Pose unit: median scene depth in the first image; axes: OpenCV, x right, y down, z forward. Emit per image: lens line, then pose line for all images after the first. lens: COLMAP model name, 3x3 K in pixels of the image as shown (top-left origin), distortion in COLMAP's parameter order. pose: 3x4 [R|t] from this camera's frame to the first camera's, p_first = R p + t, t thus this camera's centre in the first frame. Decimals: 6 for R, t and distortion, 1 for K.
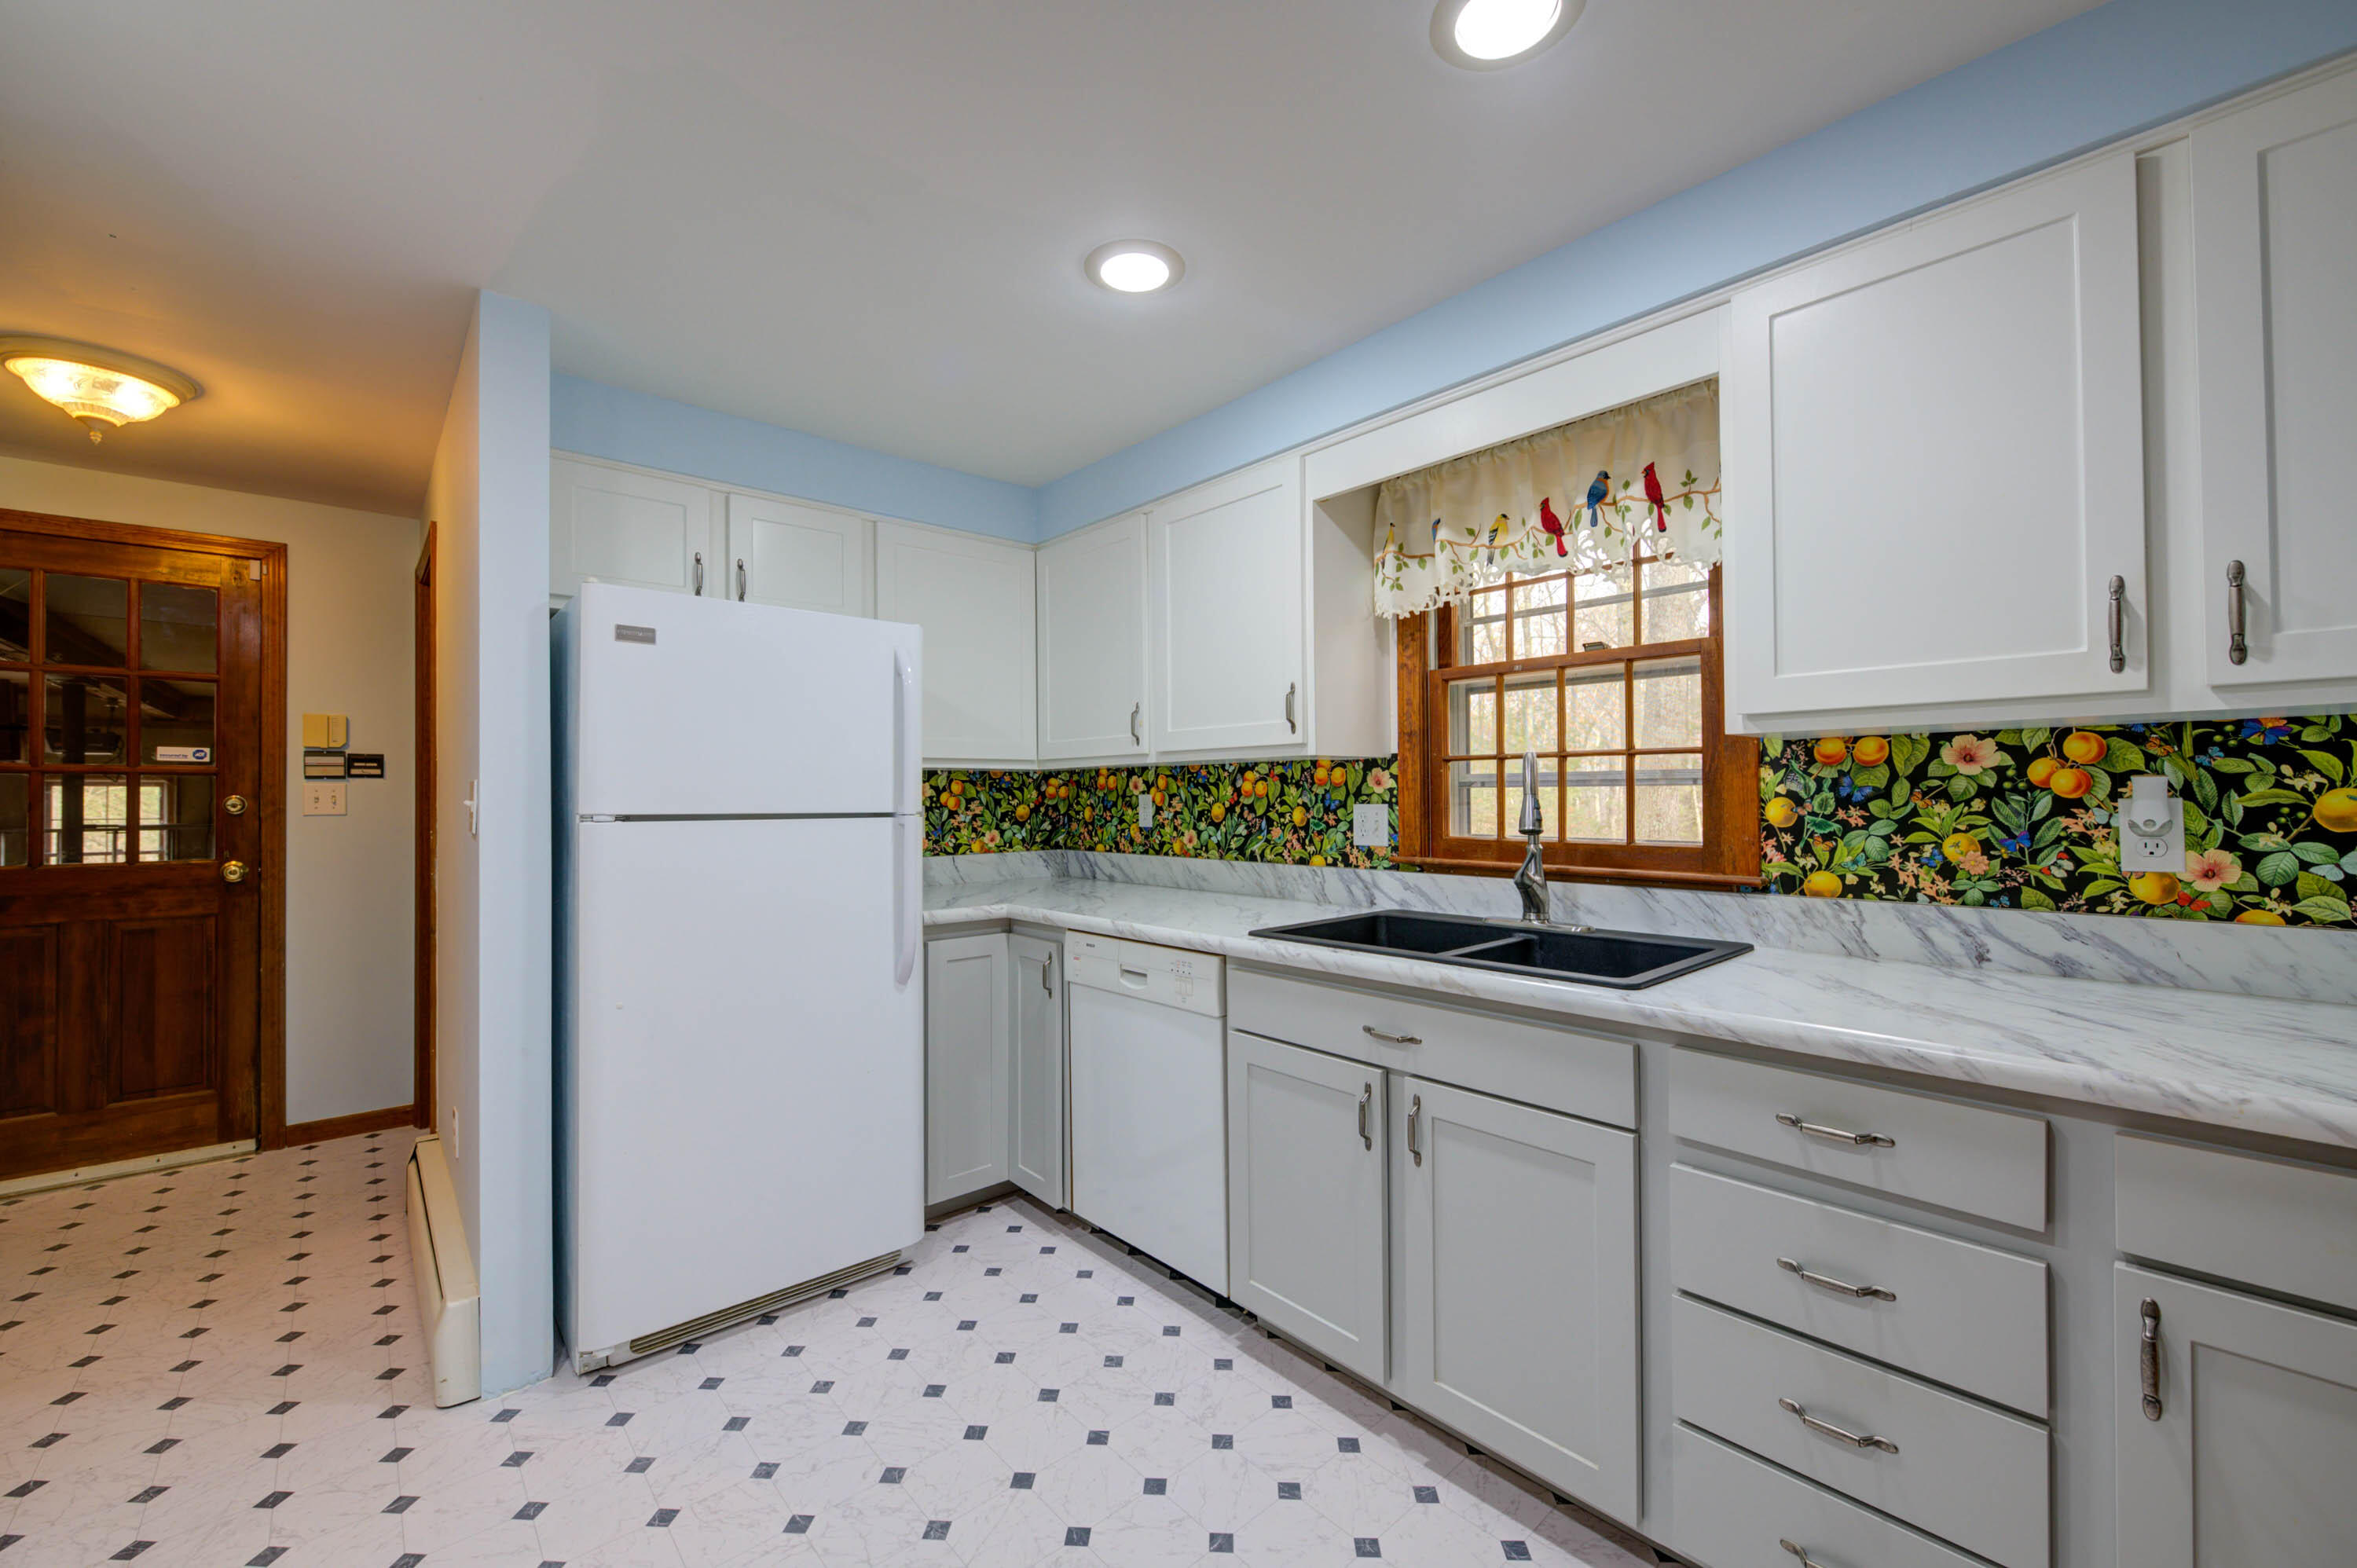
lens RADIAL K [[930.0, 0, 1163.2], [0, 930.0, 788.2], [0, 0, 1]] dist [-0.000120, -0.000847]
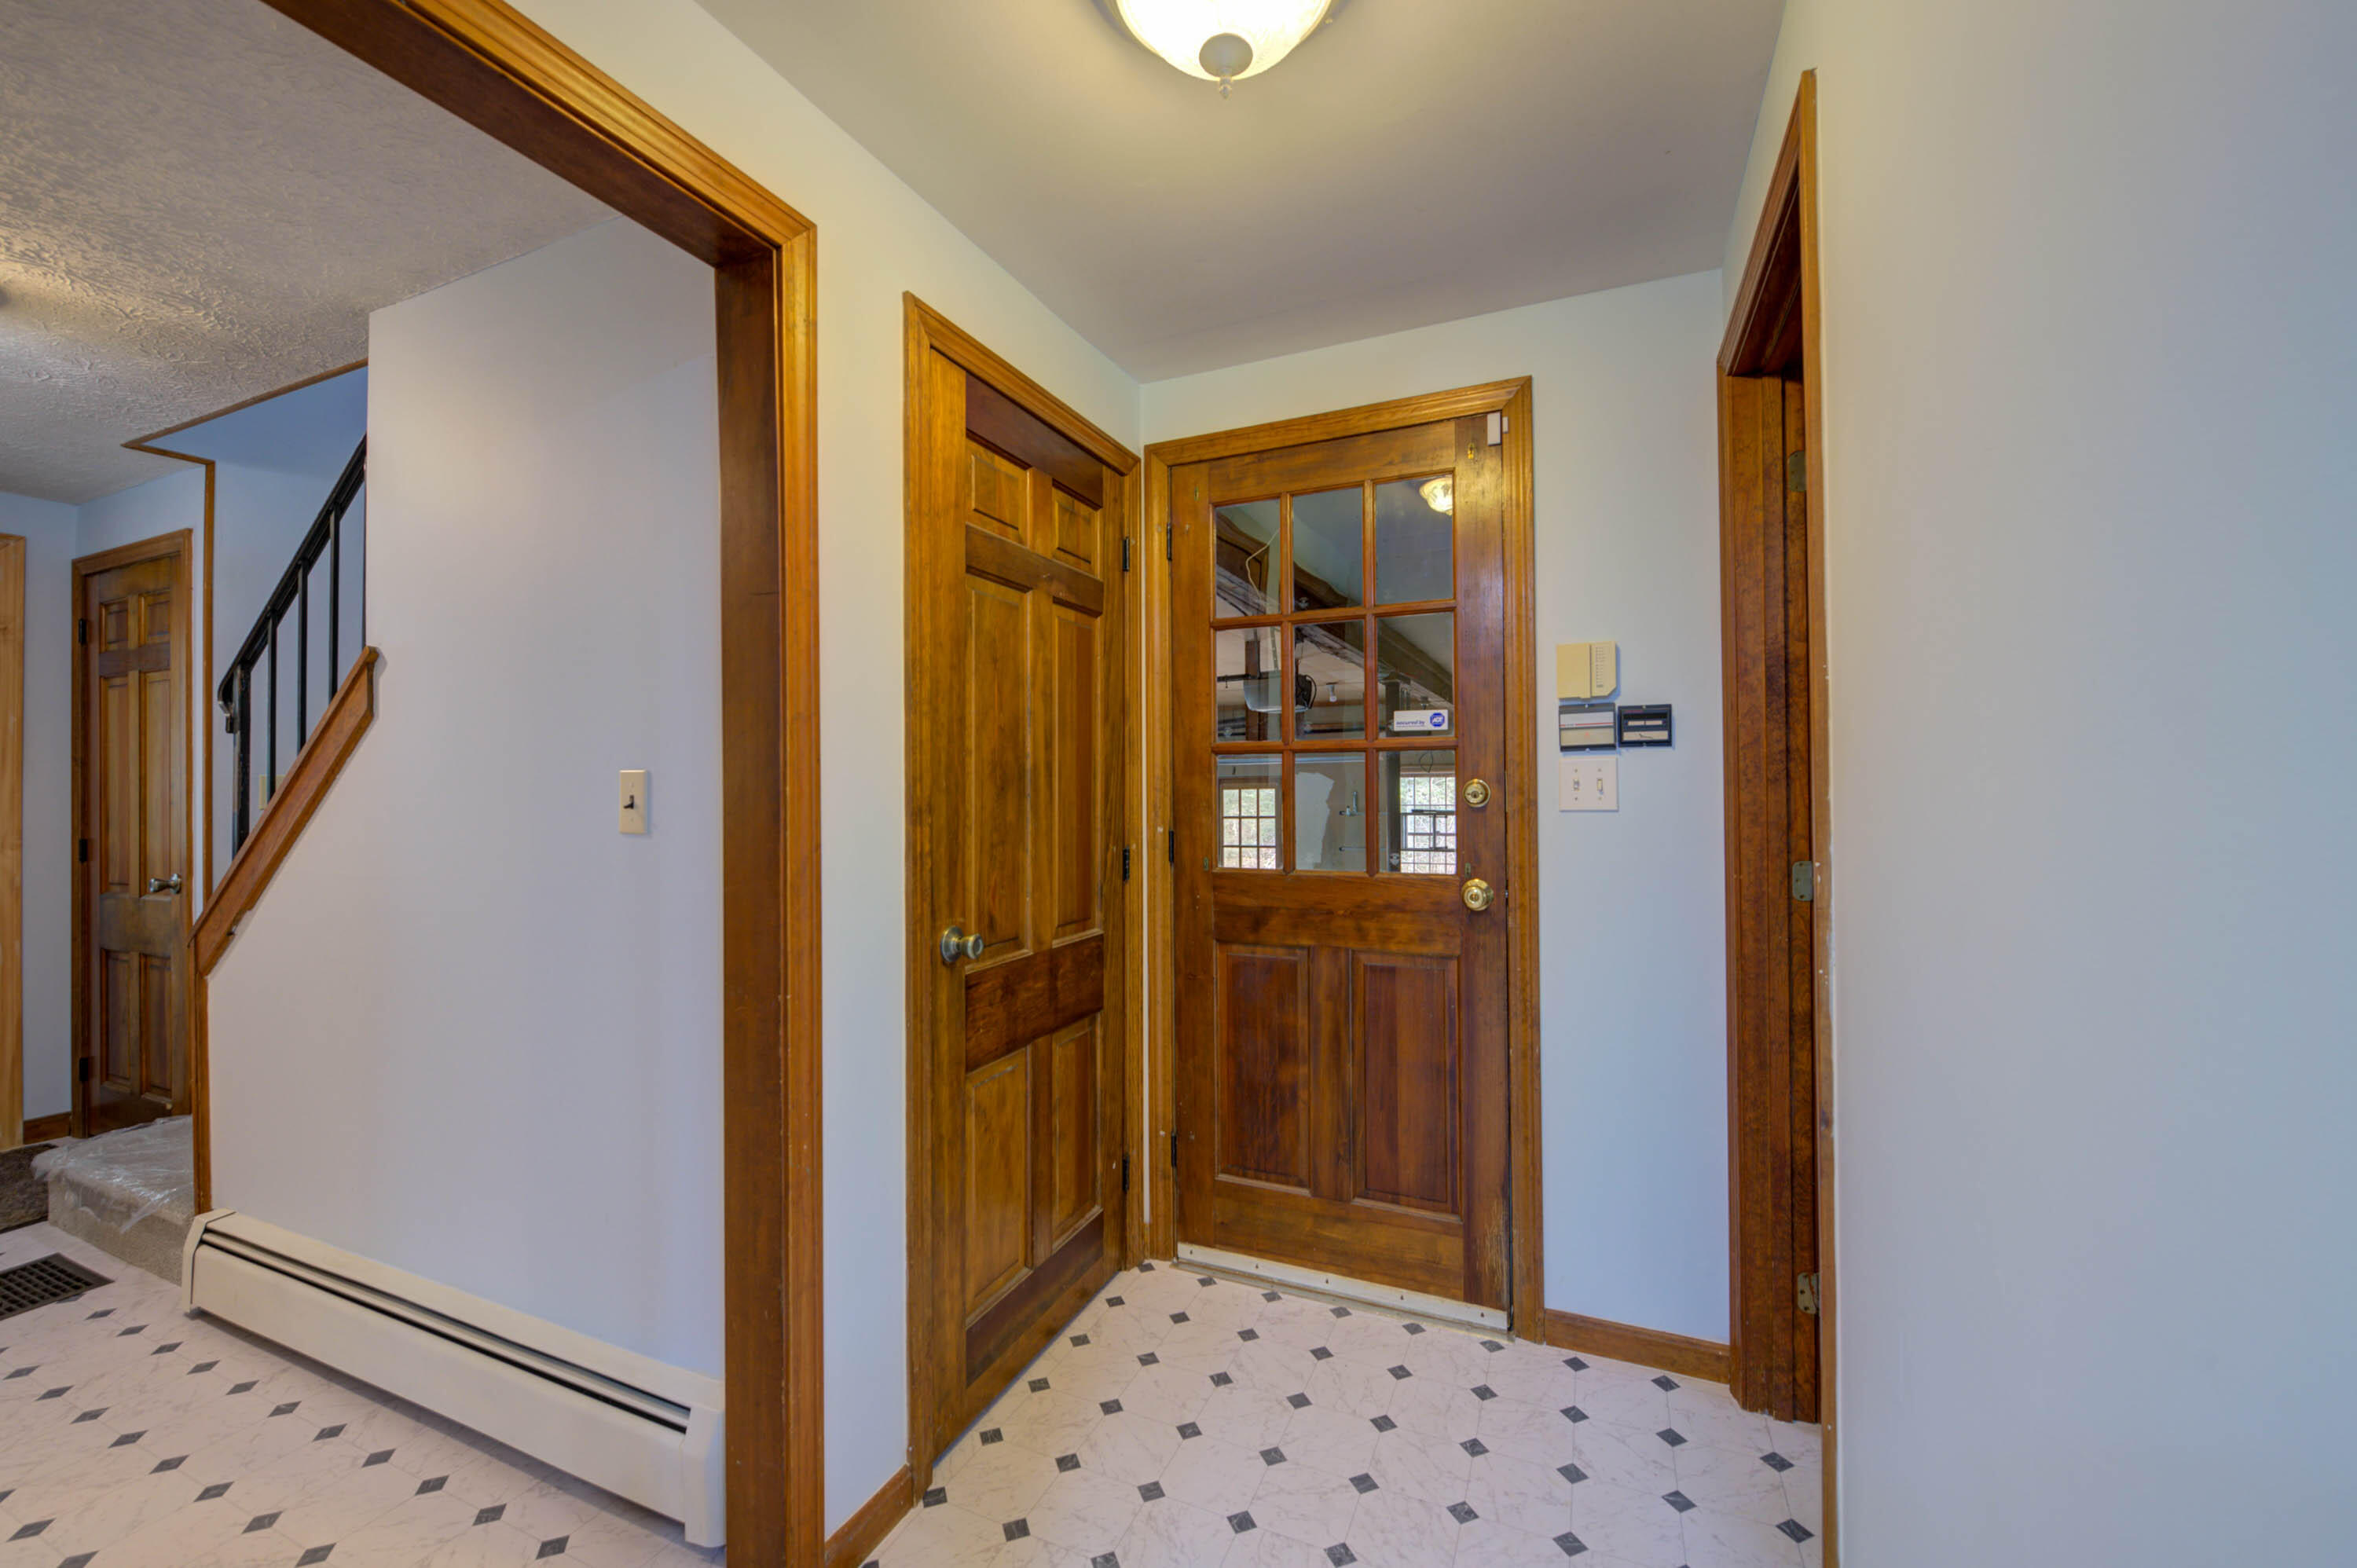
lens RADIAL K [[930.0, 0, 1172.3], [0, 930.0, 790.9], [0, 0, 1]] dist [-0.000120, -0.000847]
pose [[0.411655, -0.003917, -0.911332, -0.496704], [0.015398, 0.999878, 0.002658, 0.011424], [0.911210, -0.015127, 0.411665, 0.542419]]
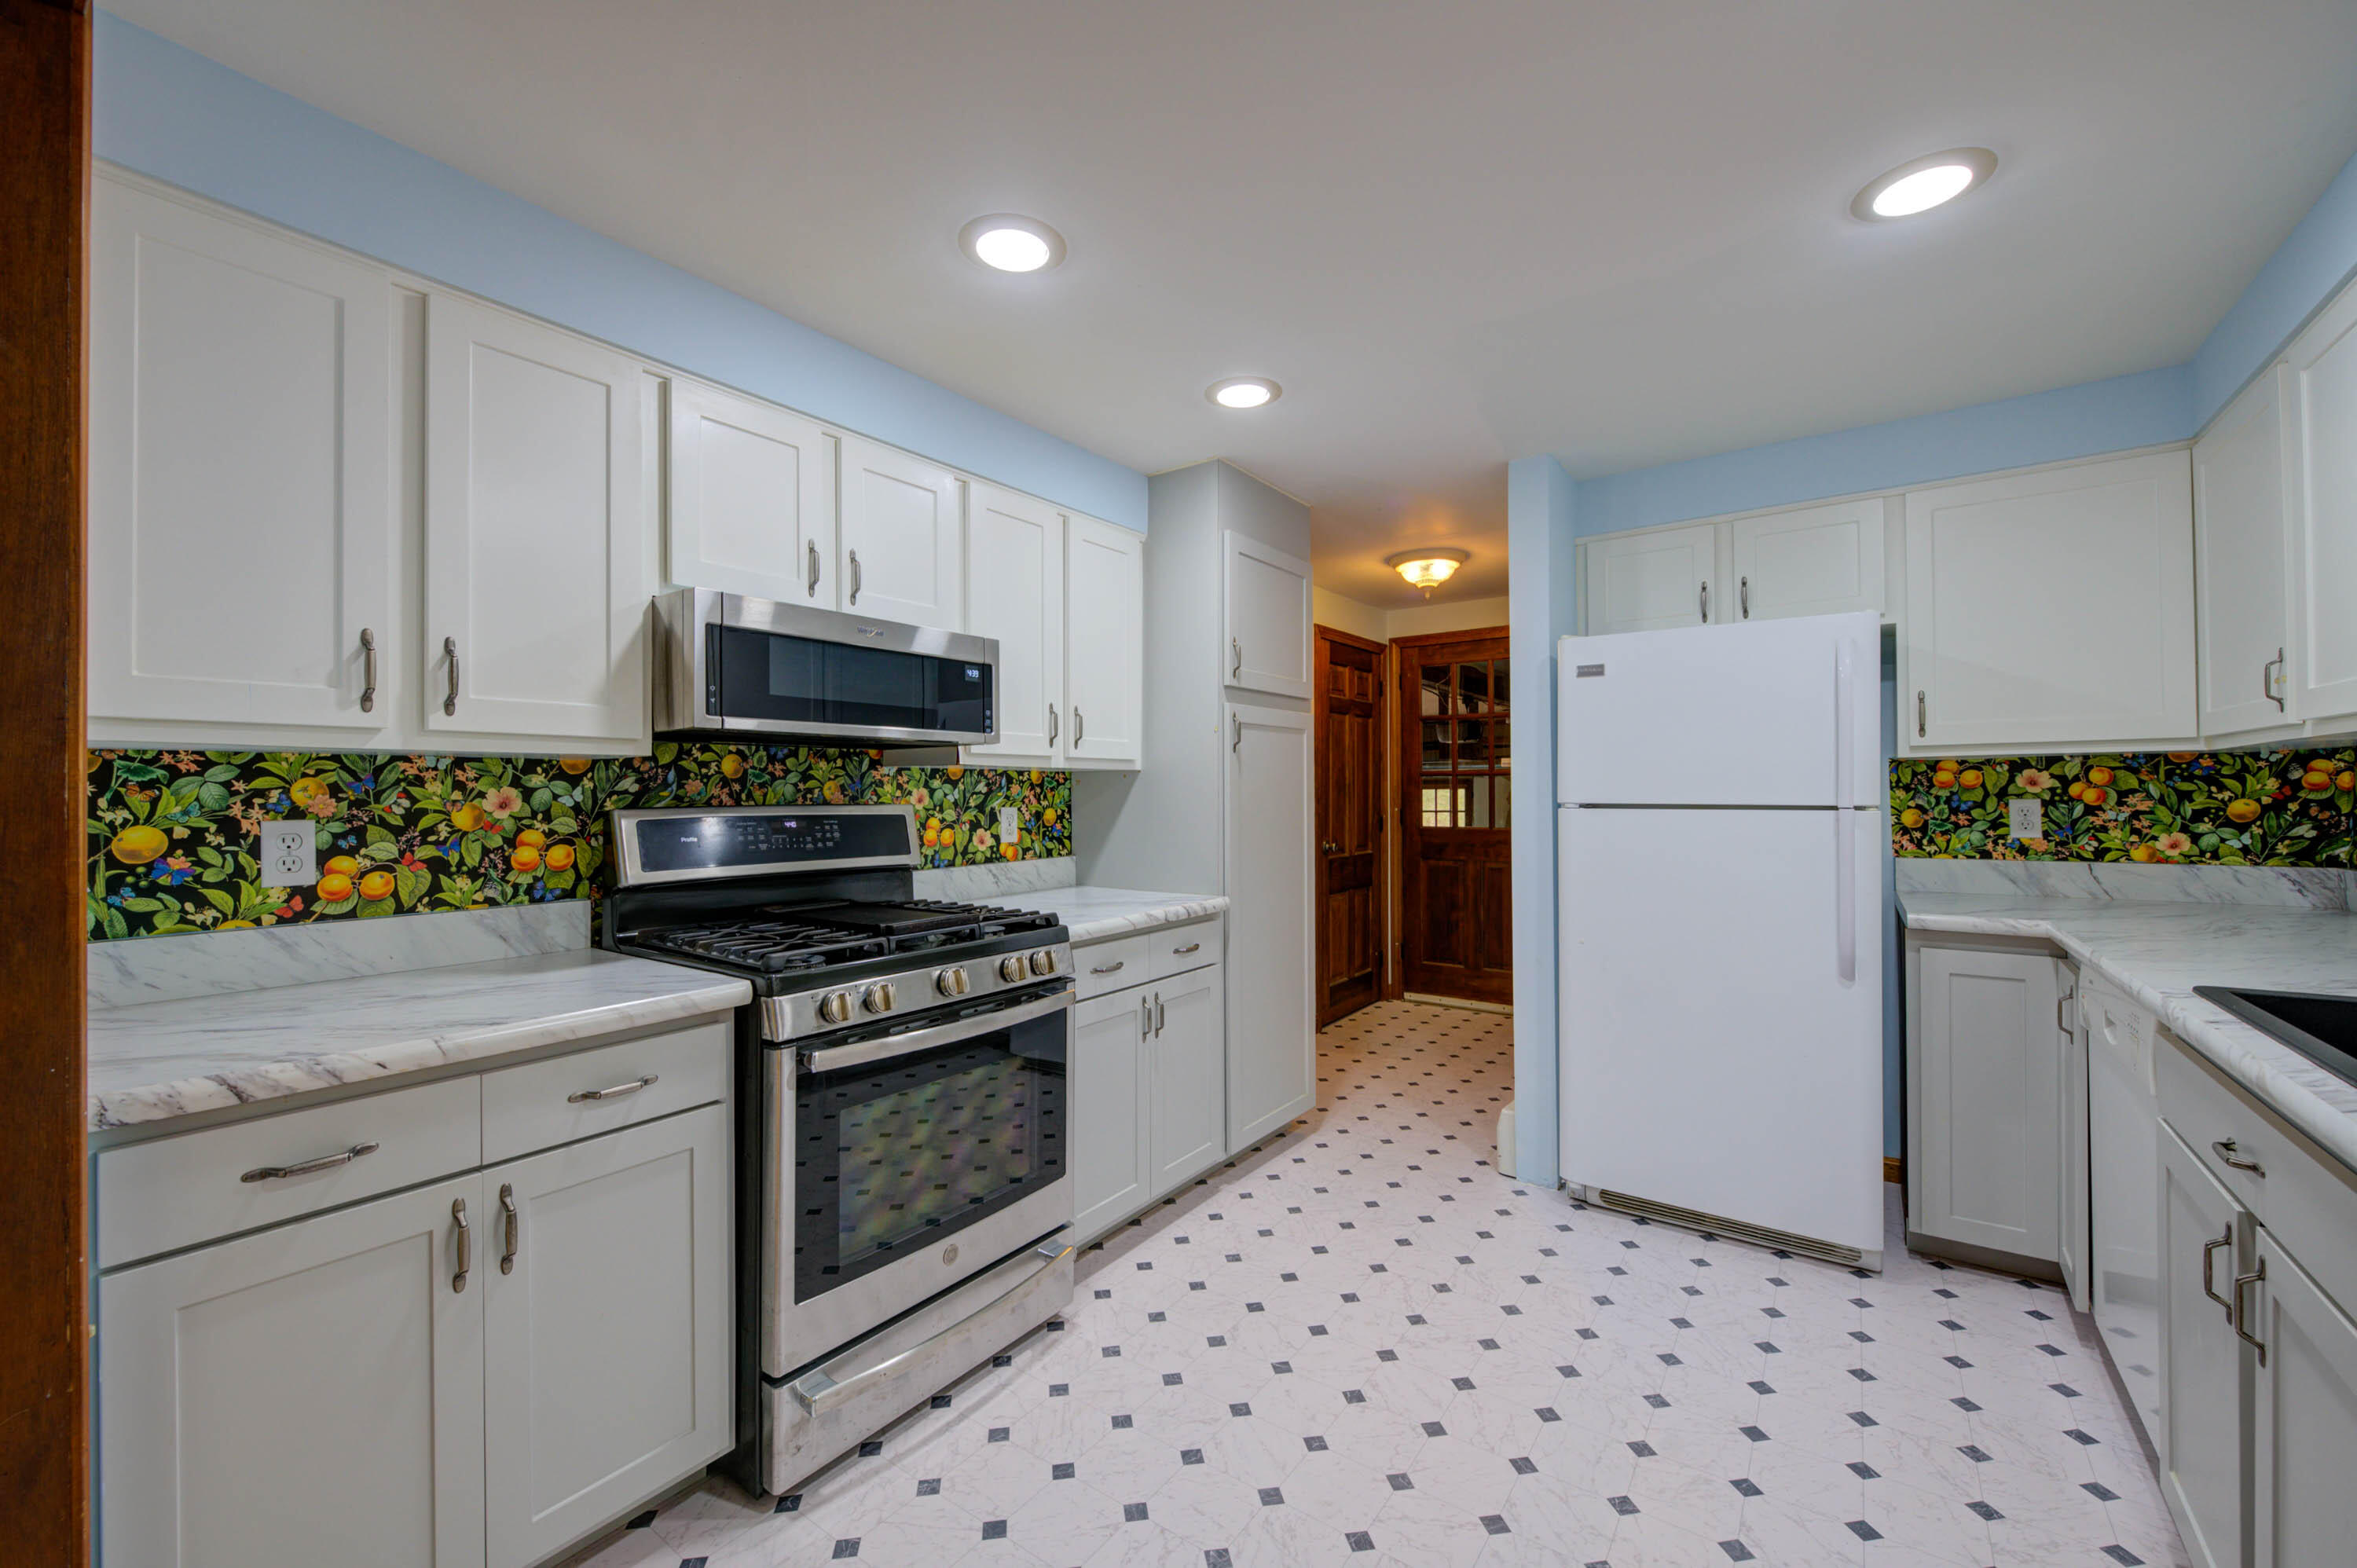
lens RADIAL K [[930.0, 0, 1172.6], [0, 930.0, 791.5], [0, 0, 1]] dist [-0.000120, -0.000847]
pose [[0.216884, 0.003070, -0.976193, 0.397523], [0.014751, 0.999871, 0.006422, -0.004825], [0.976086, -0.015792, 0.216811, 0.068395]]
